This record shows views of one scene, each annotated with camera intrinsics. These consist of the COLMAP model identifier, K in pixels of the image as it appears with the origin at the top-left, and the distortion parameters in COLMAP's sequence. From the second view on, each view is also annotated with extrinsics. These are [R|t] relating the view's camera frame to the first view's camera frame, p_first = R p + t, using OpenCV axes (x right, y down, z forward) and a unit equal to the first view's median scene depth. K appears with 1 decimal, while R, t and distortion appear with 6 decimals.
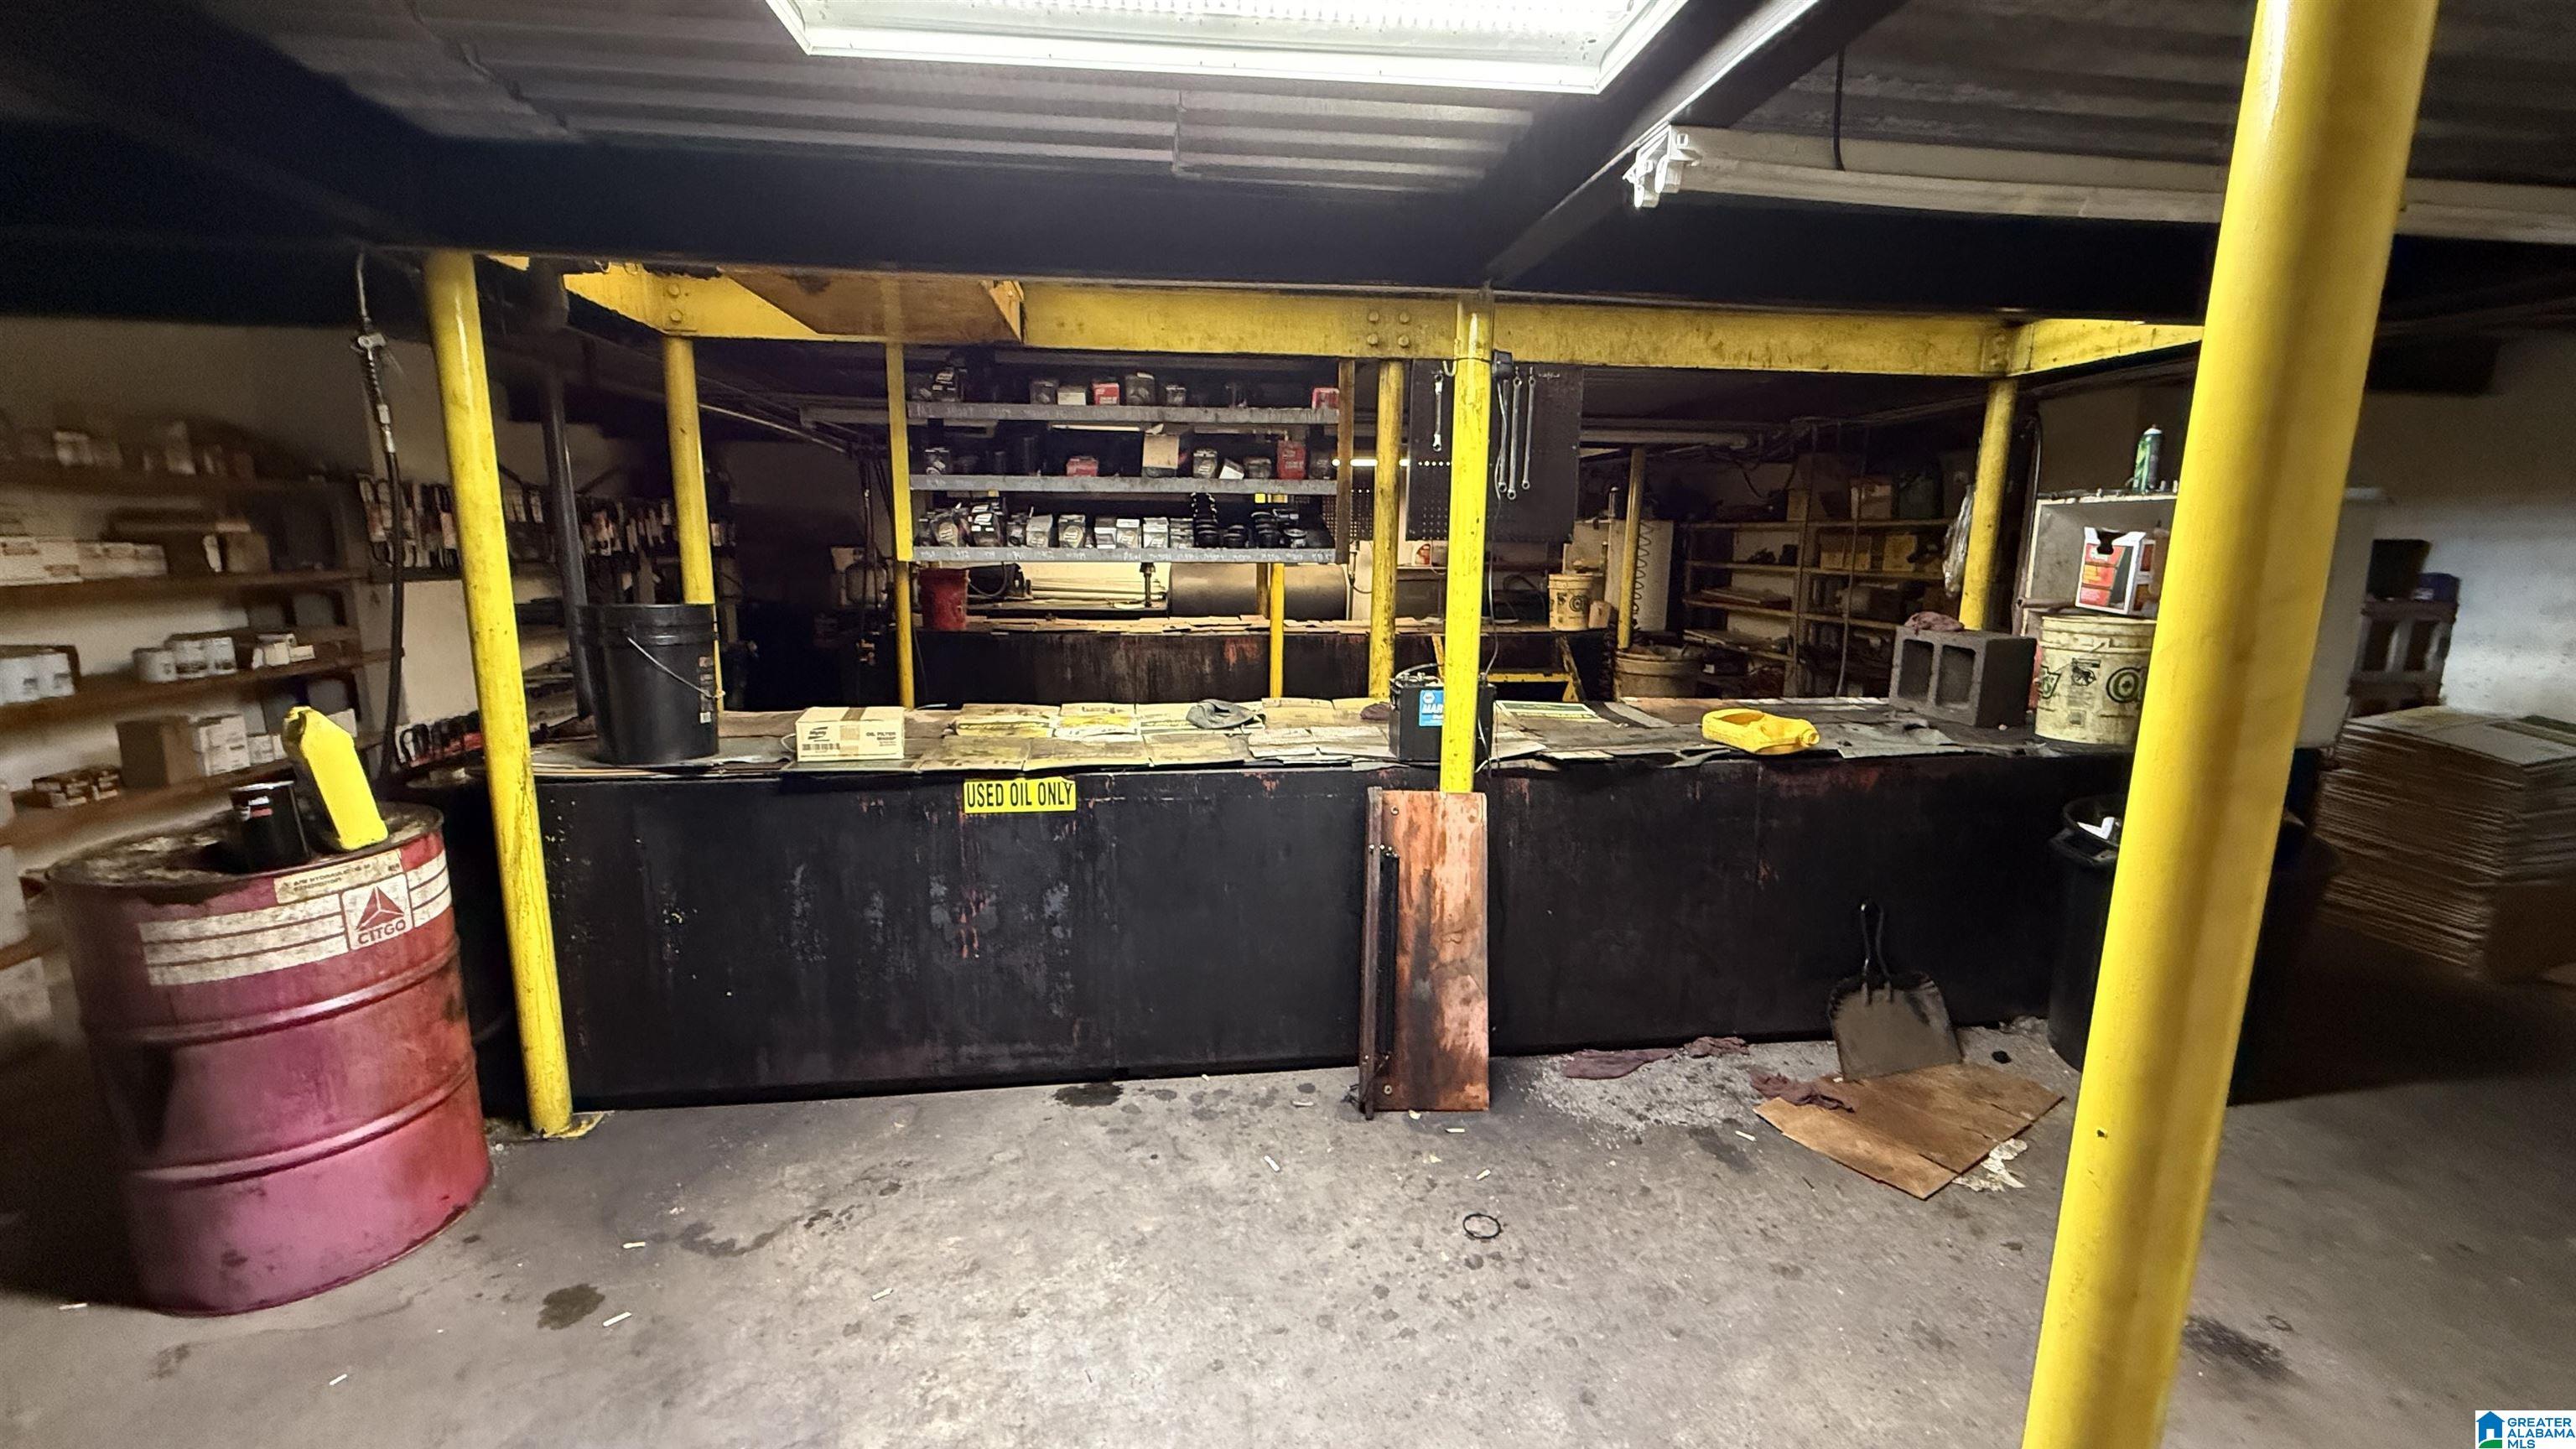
lens RADIAL K [[1036.4, 0, 1291.6], [0, 1036.4, 727.4], [0, 0, 1]] dist [-0.000181, 0.000788]
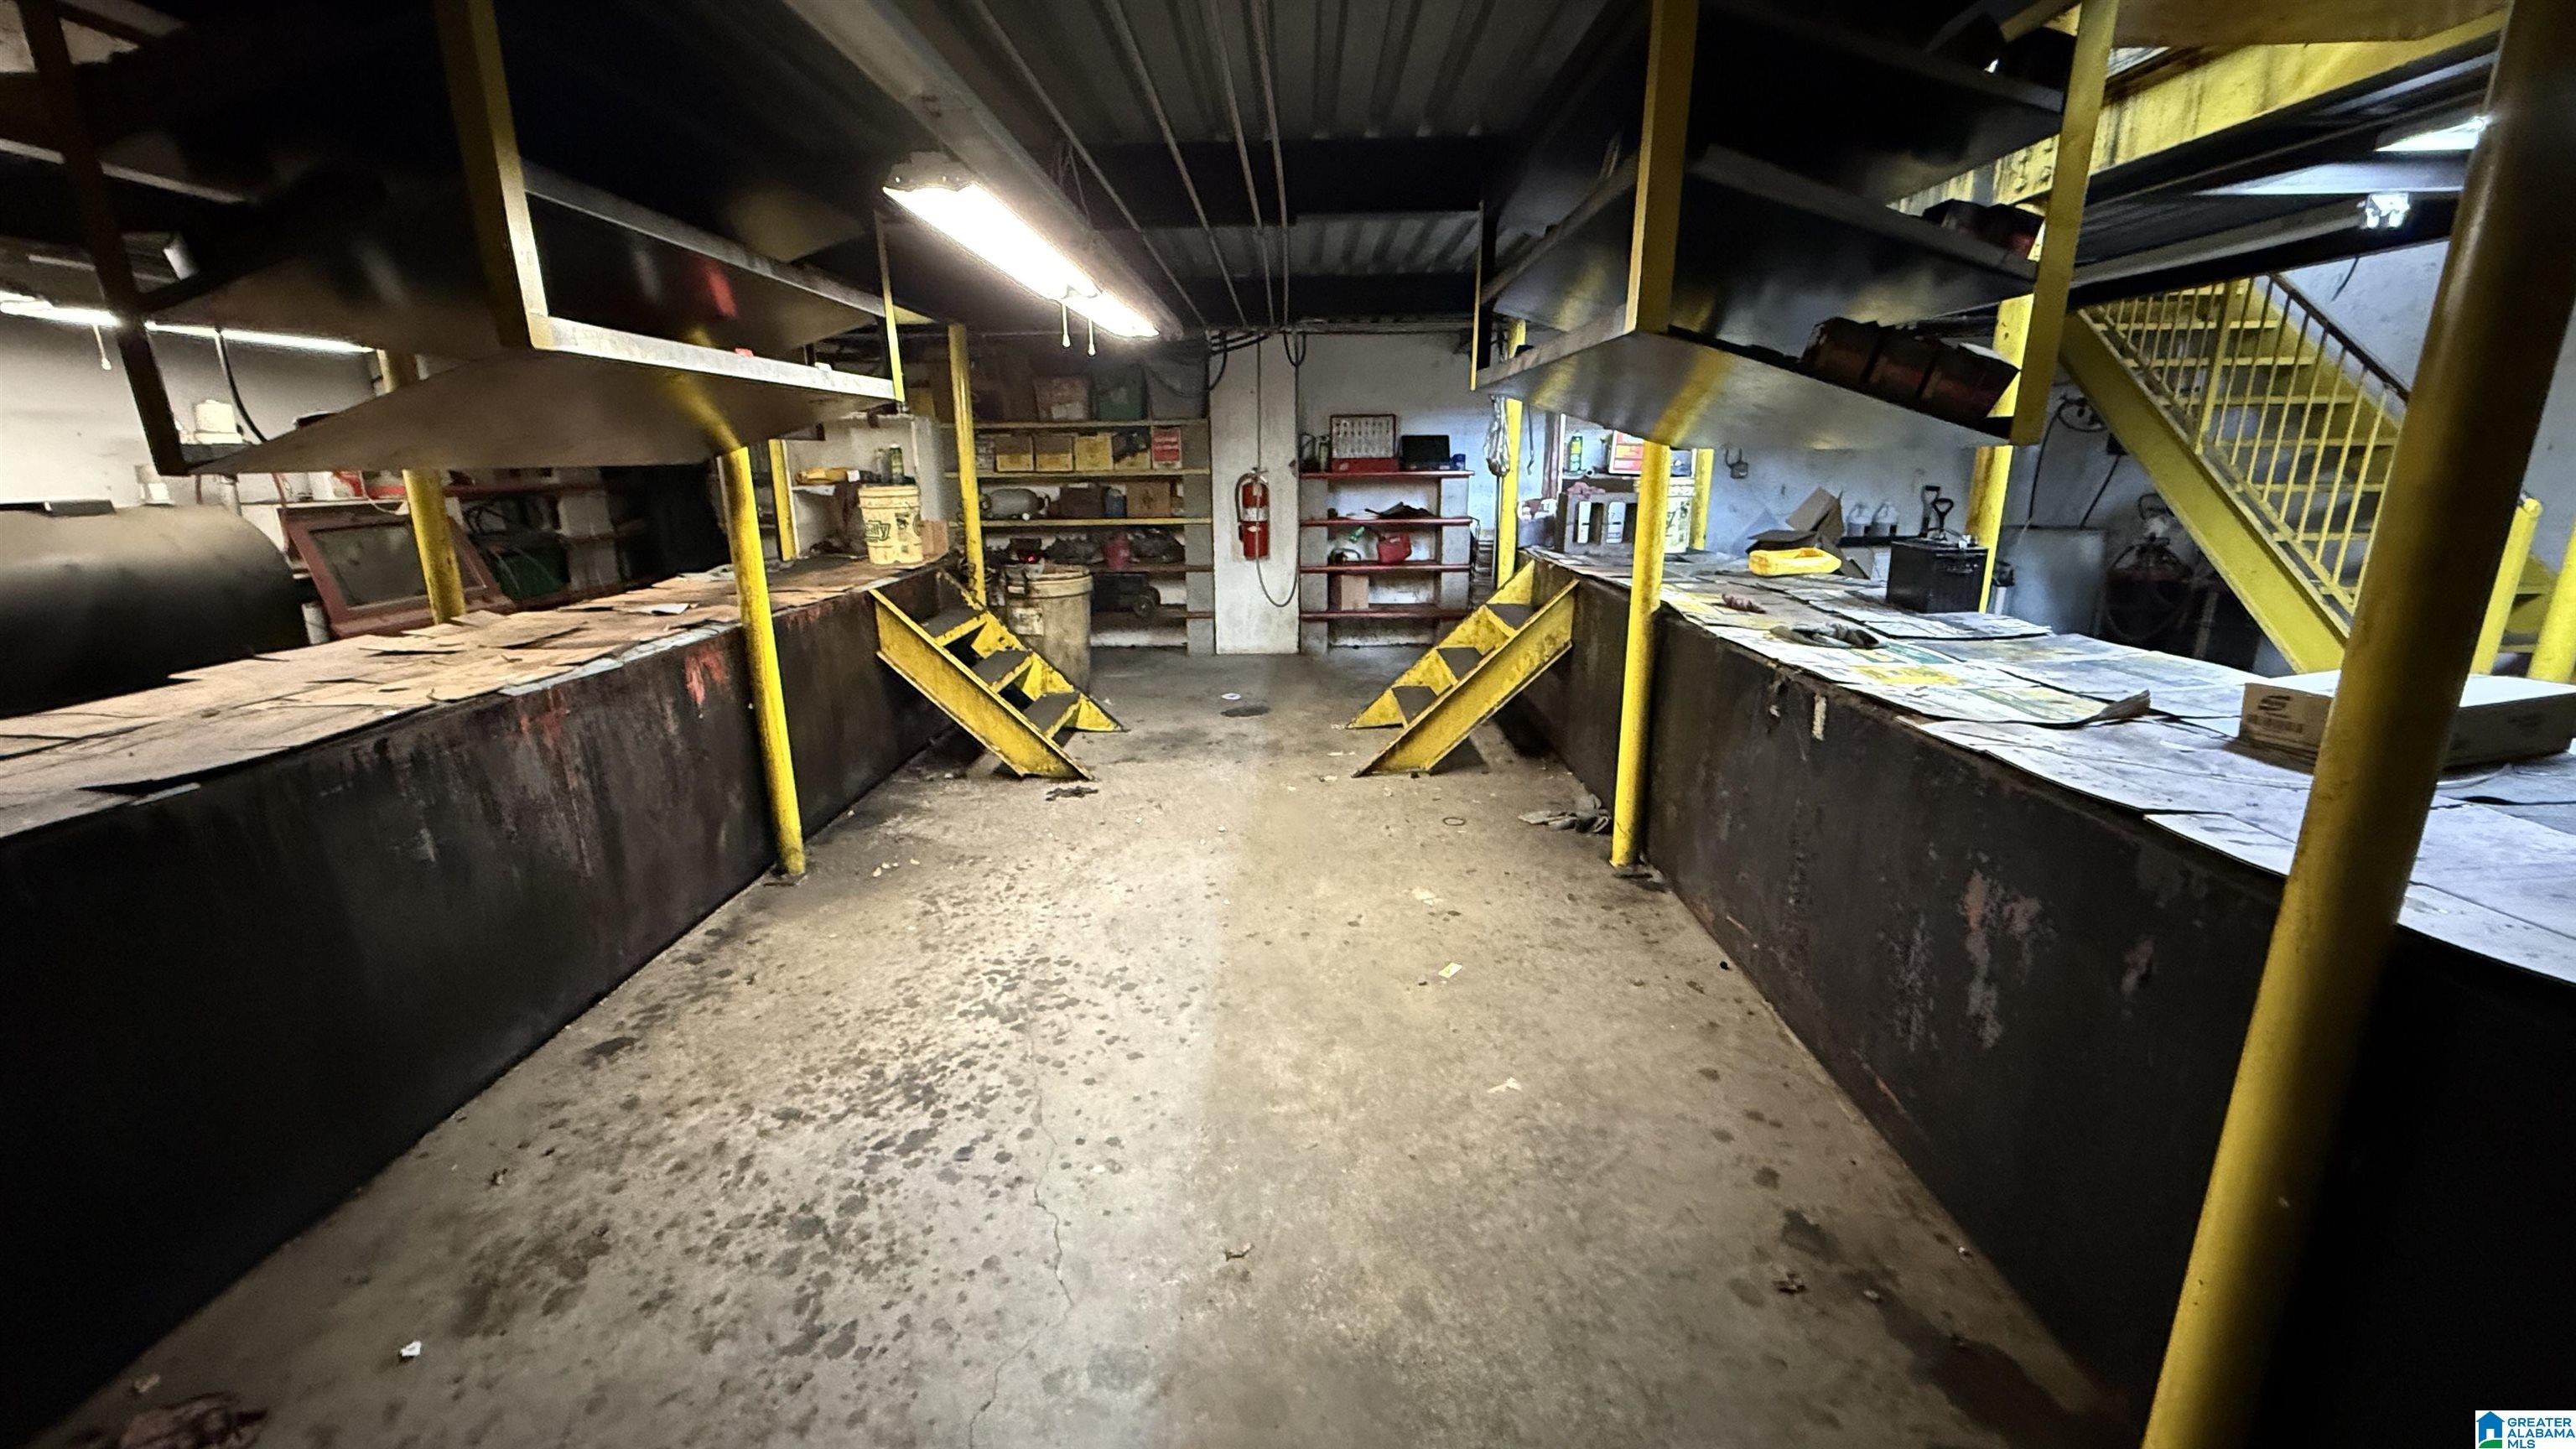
lens RADIAL K [[1036.4, 0, 1288.8], [0, 1036.4, 733.0], [0, 0, 1]] dist [-0.000181, 0.000788]
pose [[0.140952, -0.268356, 0.952952, -0.480927], [0.187522, 0.952374, 0.240457, -0.112805], [-0.972095, 0.144807, 0.184562, 0.651485]]
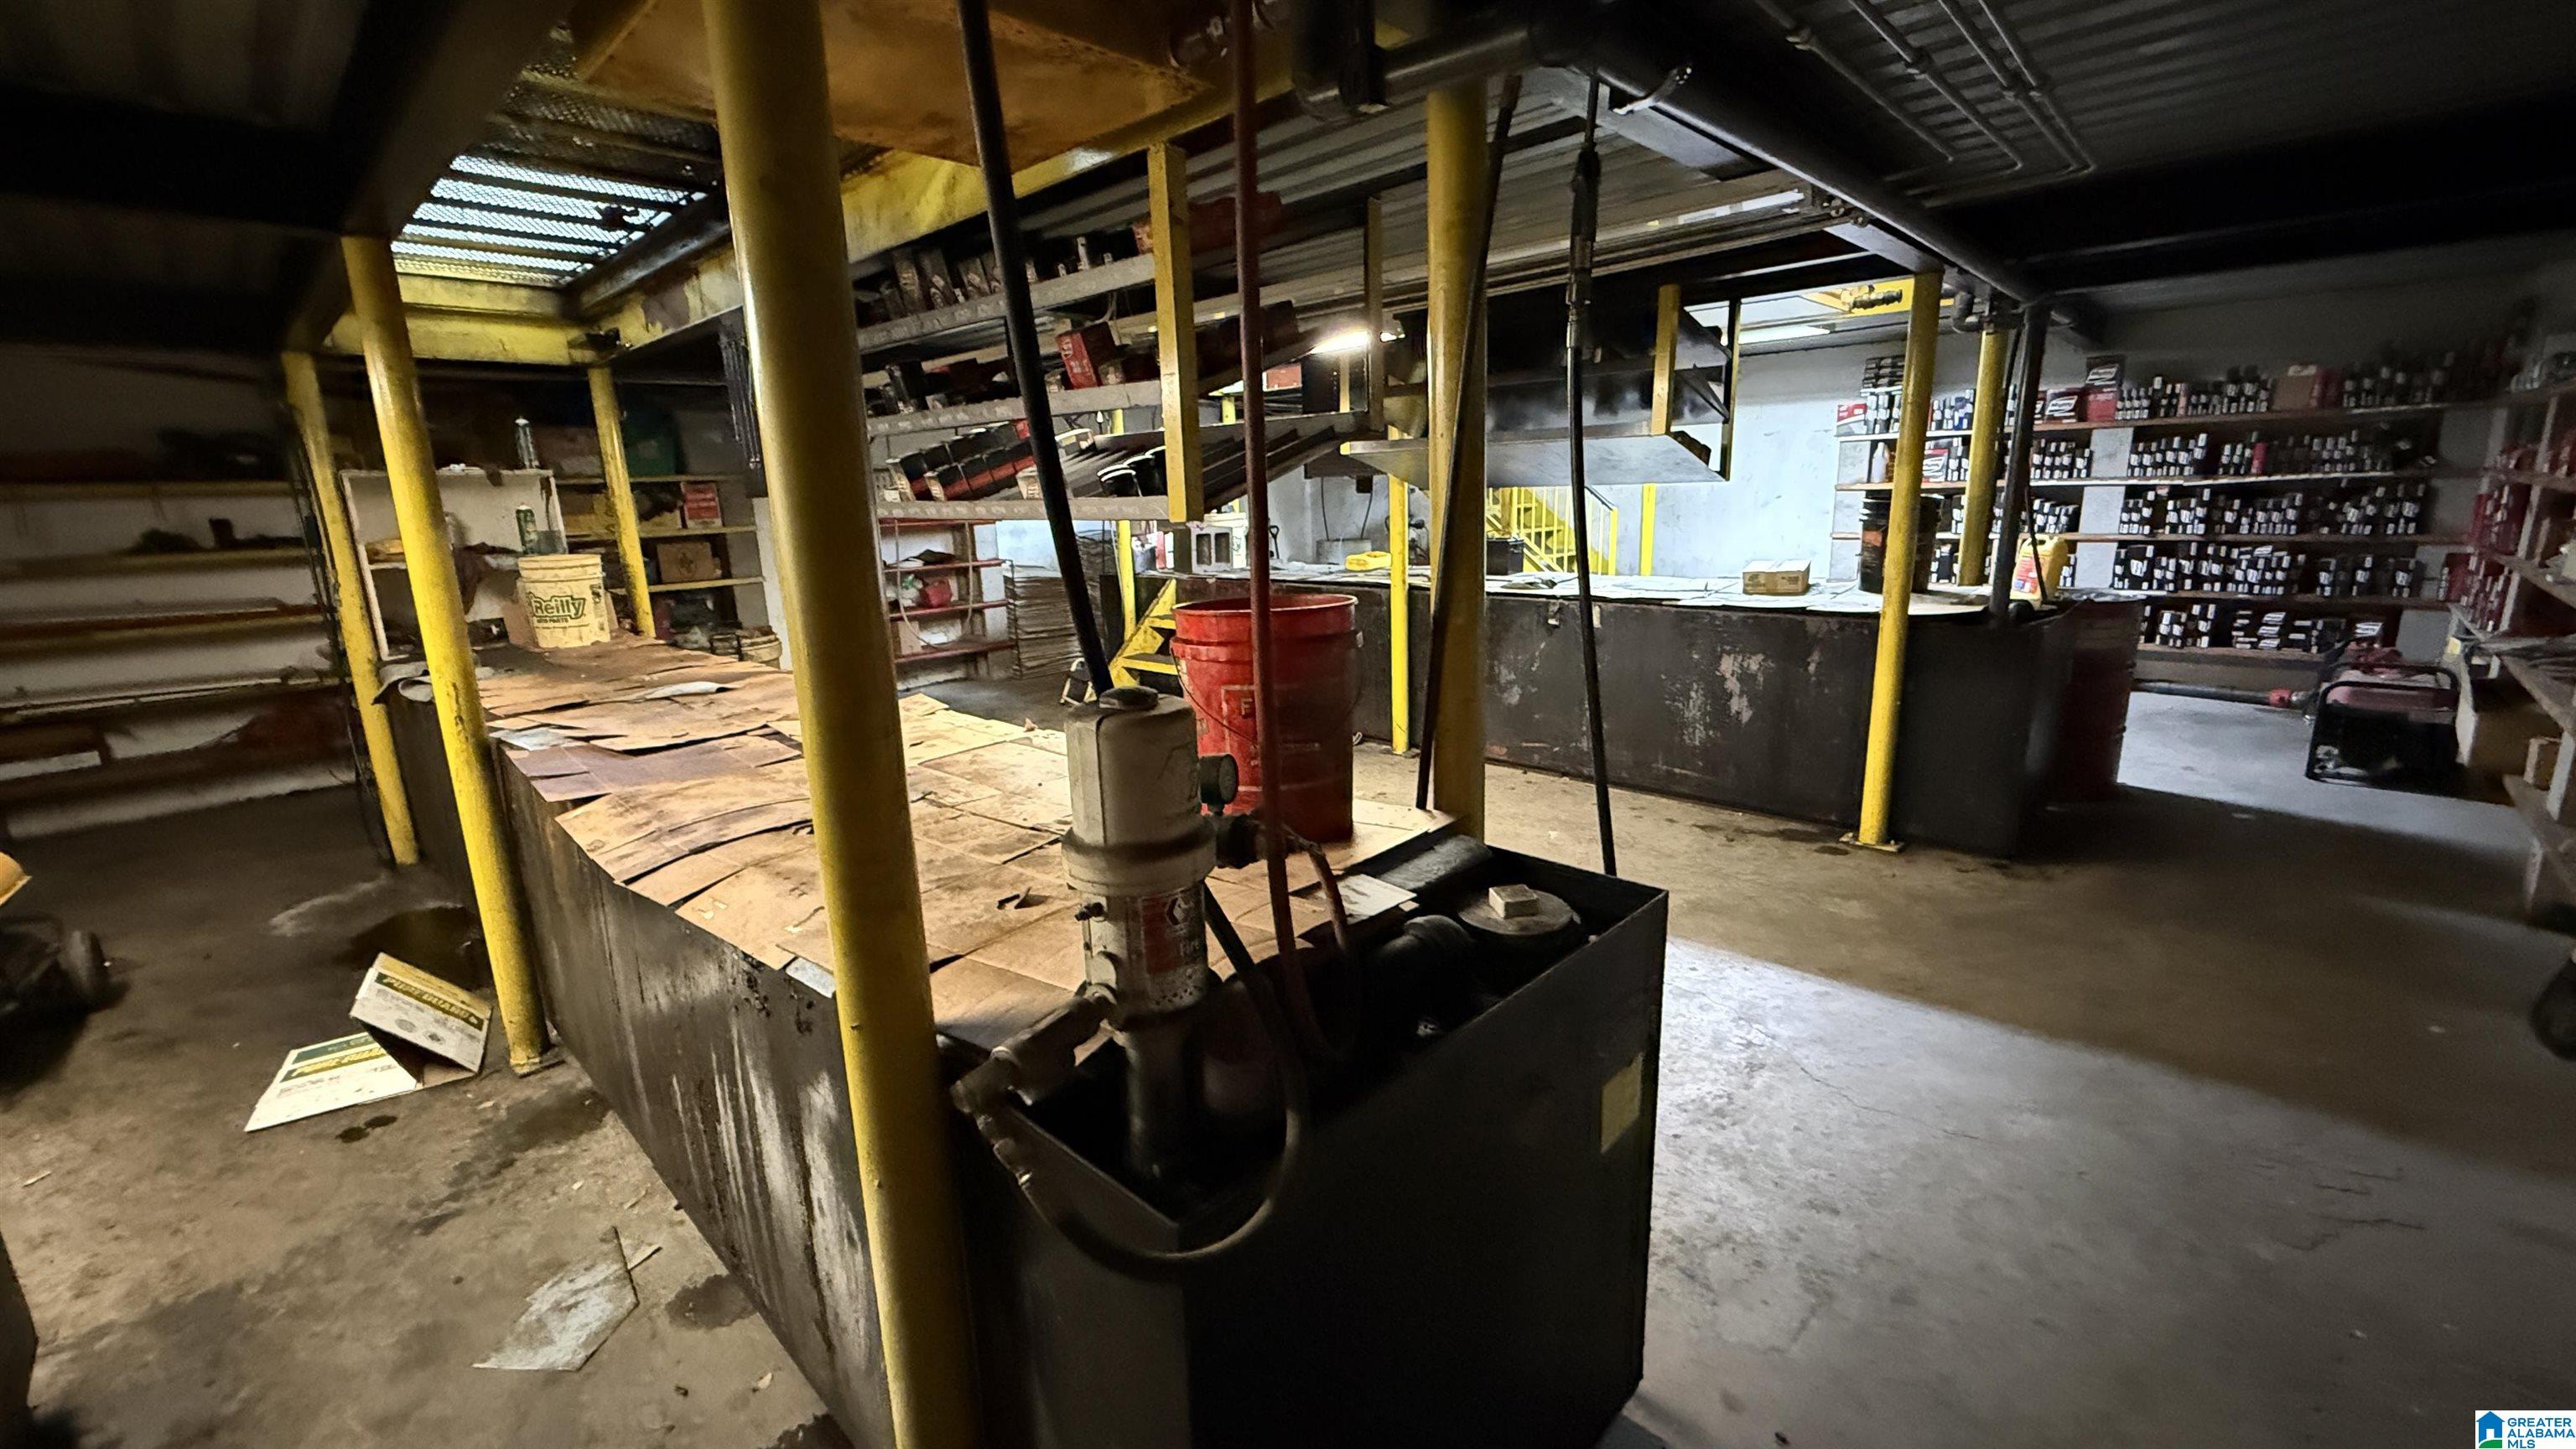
lens RADIAL K [[1036.4, 0, 1282.6], [0, 1036.4, 722.3], [0, 0, 1]] dist [-0.000181, 0.000788]
pose [[-0.623112, -0.163032, 0.764952, -0.543340], [0.167235, 0.927643, 0.333932, -0.207842], [-0.764044, 0.336004, -0.550761, 1.131598]]
